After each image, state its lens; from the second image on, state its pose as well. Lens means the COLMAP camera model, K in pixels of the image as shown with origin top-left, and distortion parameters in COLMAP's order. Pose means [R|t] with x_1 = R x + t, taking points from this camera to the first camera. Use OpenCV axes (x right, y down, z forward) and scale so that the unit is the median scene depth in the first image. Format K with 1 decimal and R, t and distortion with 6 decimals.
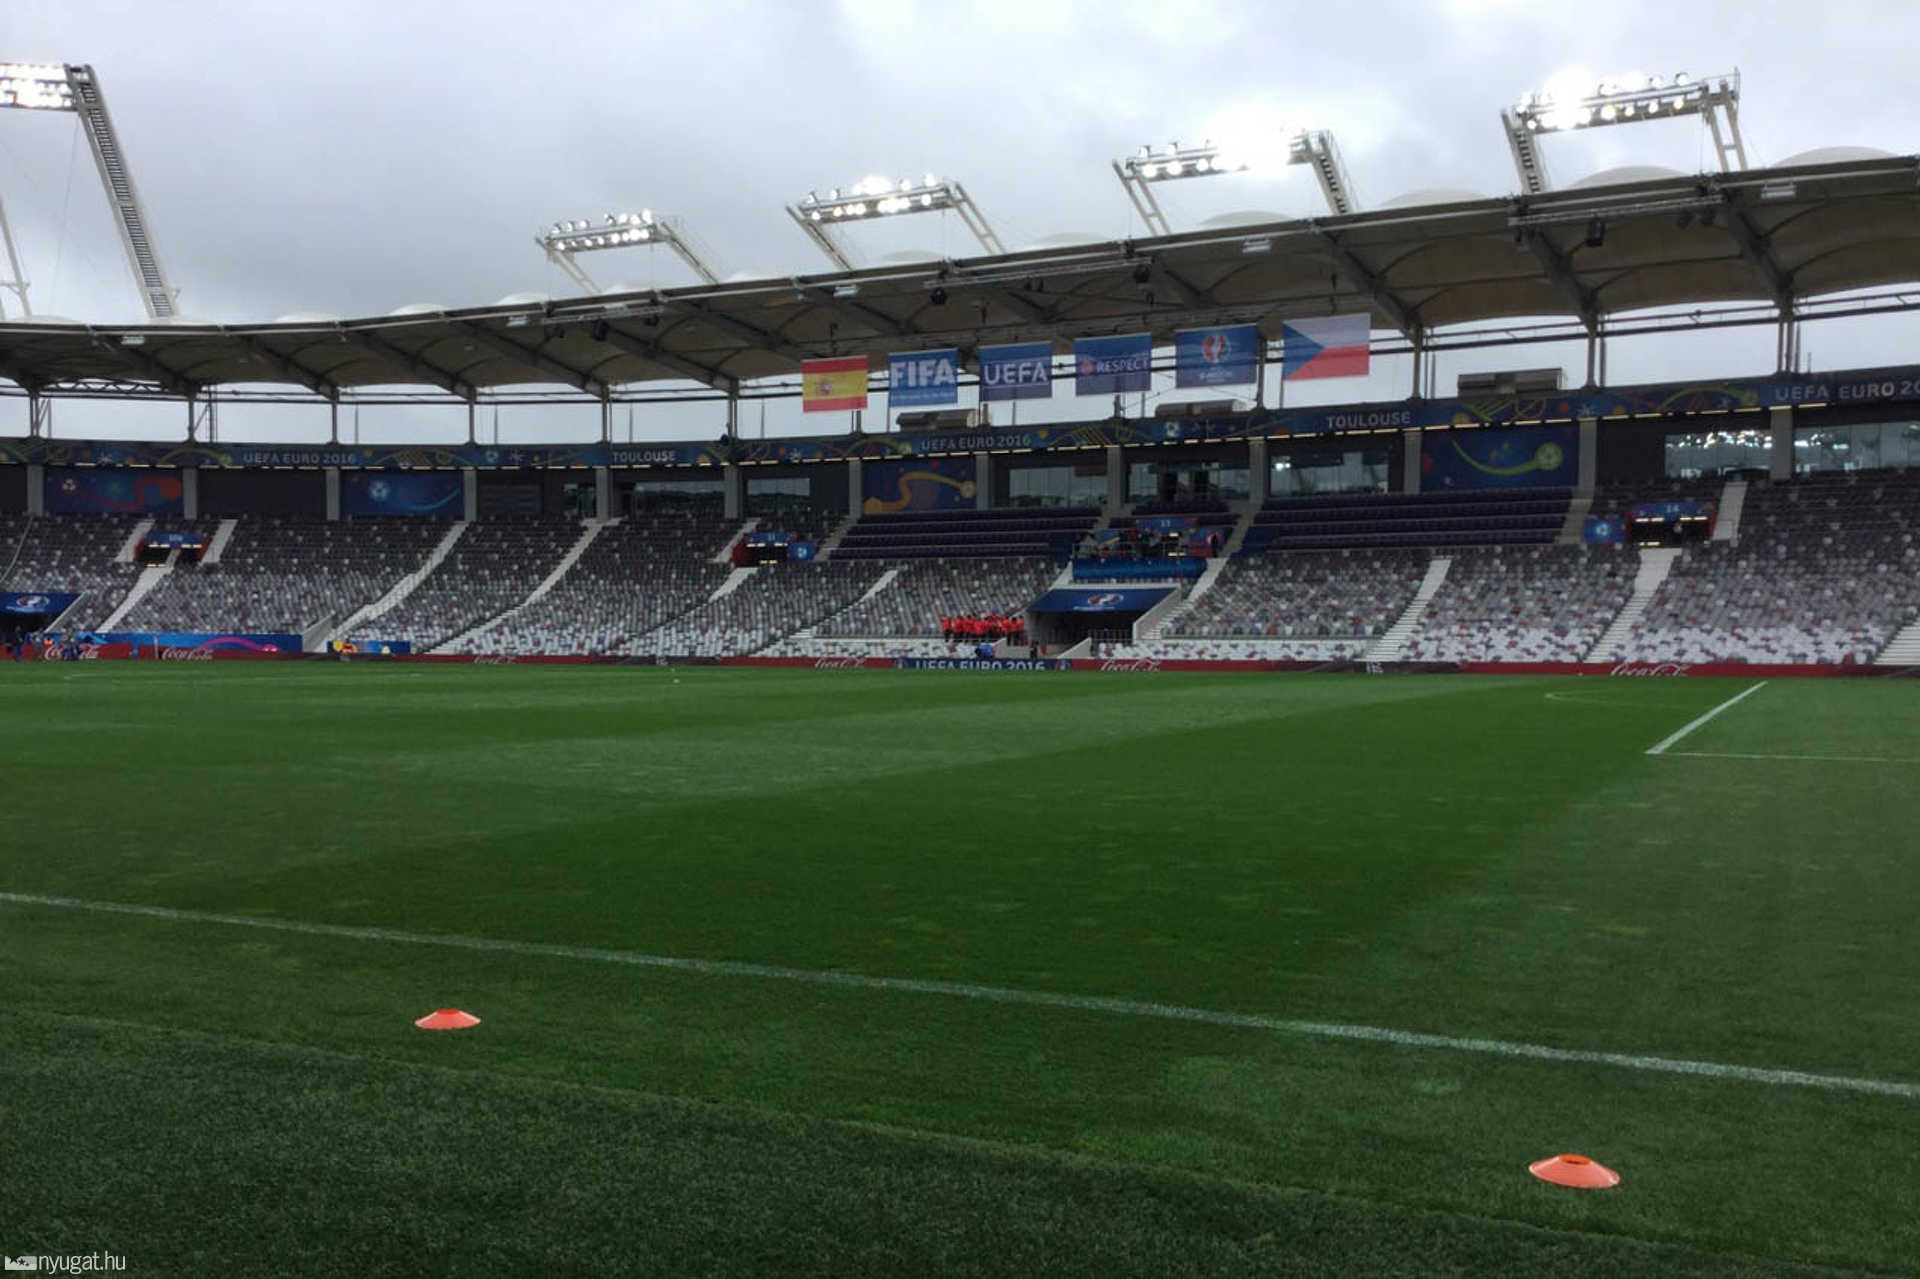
lens RADIAL K [[1758.9, 0, 959.3], [0, 1758.9, 709.3], [0, 0, 1]] dist [0.106412, -0.358564]
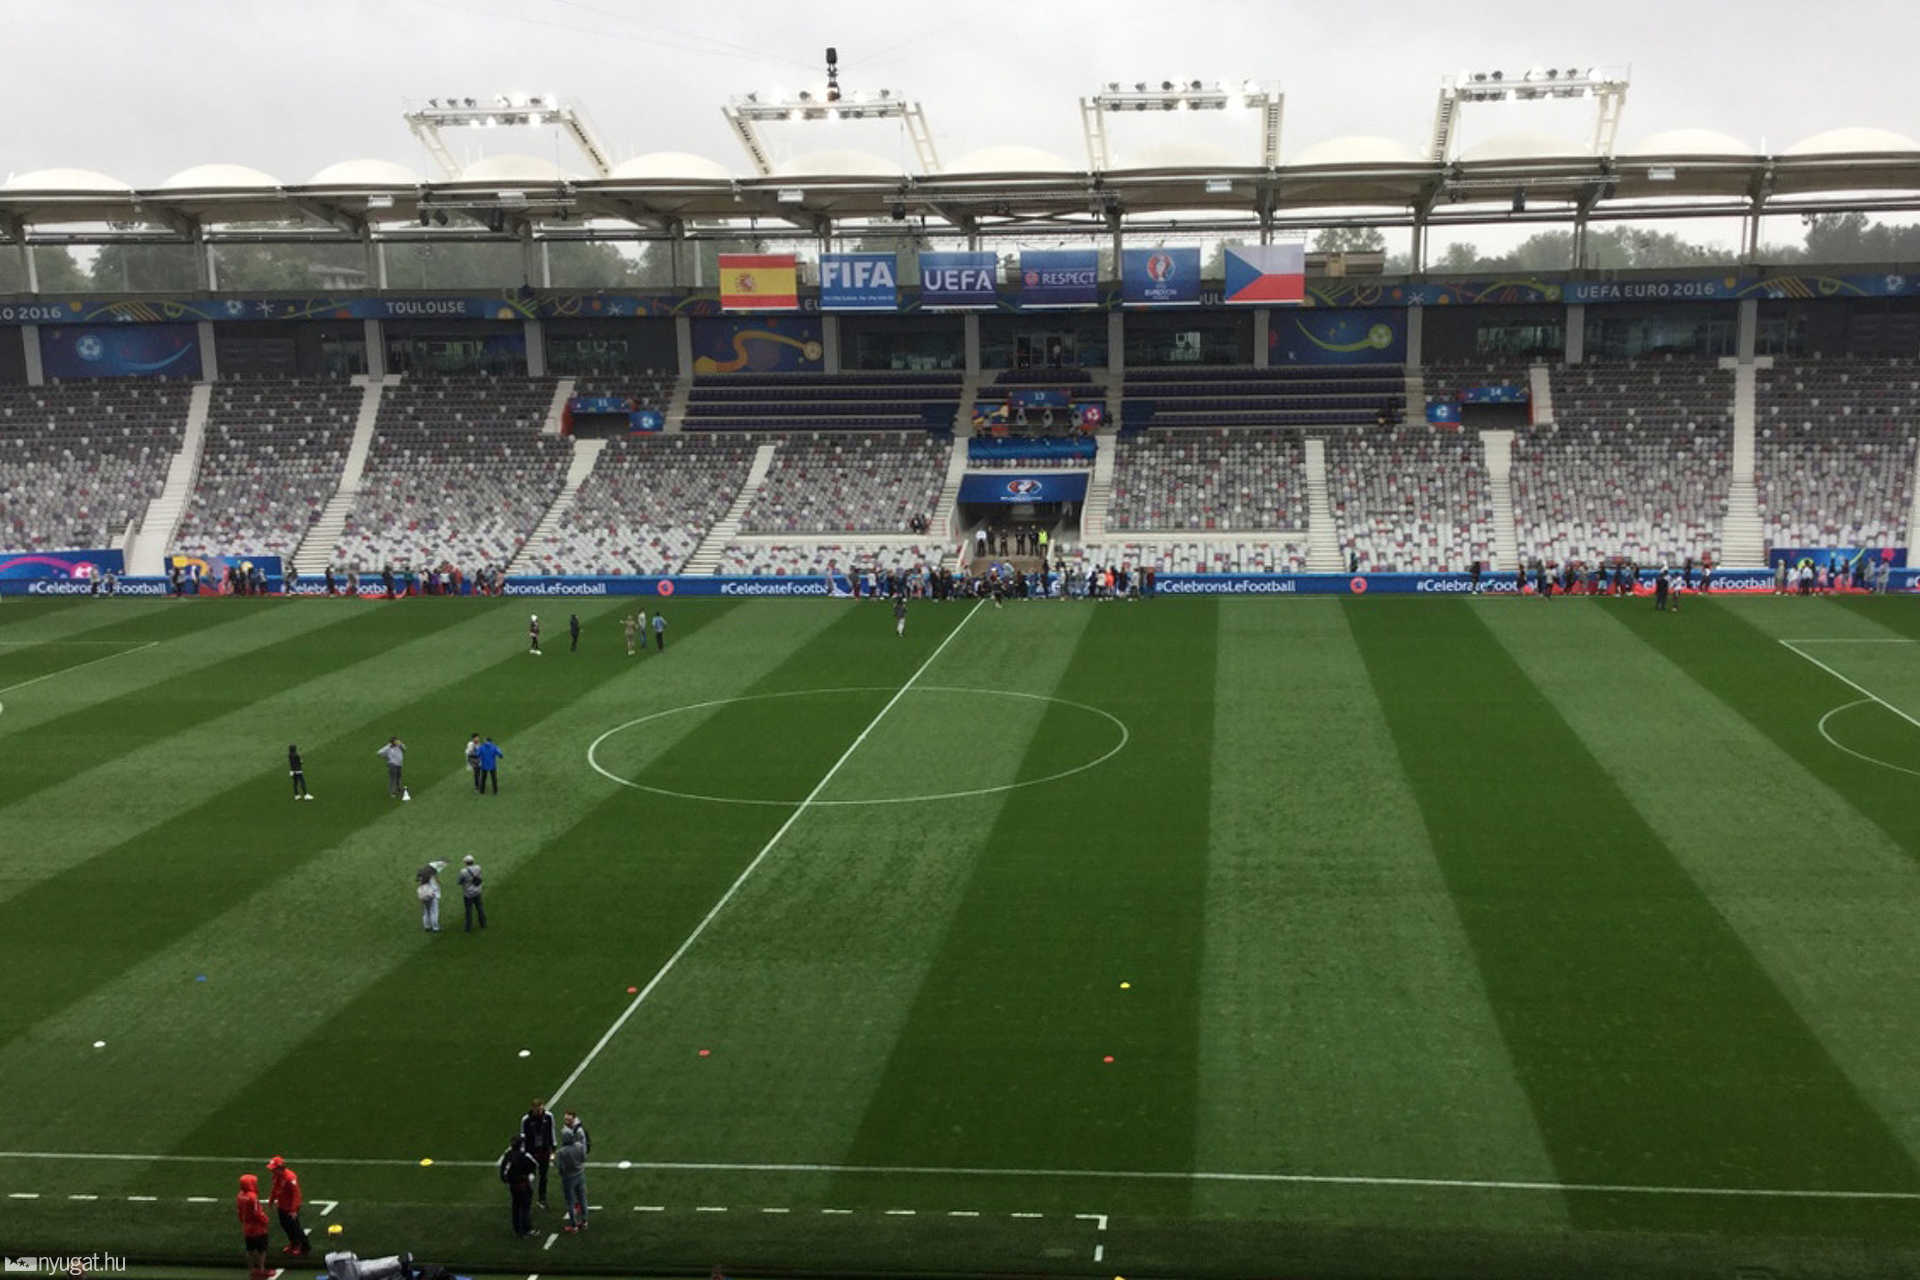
lens RADIAL K [[2106.3, 0, 960.0], [0, 2106.3, 640.0], [0, 0, 1]] dist [0.097806, -0.574710]
pose [[0.924394, -0.085754, 0.371674, -0.426066], [0.029820, 0.987666, 0.153712, -0.165548], [-0.380271, -0.131008, 0.915549, -0.149977]]
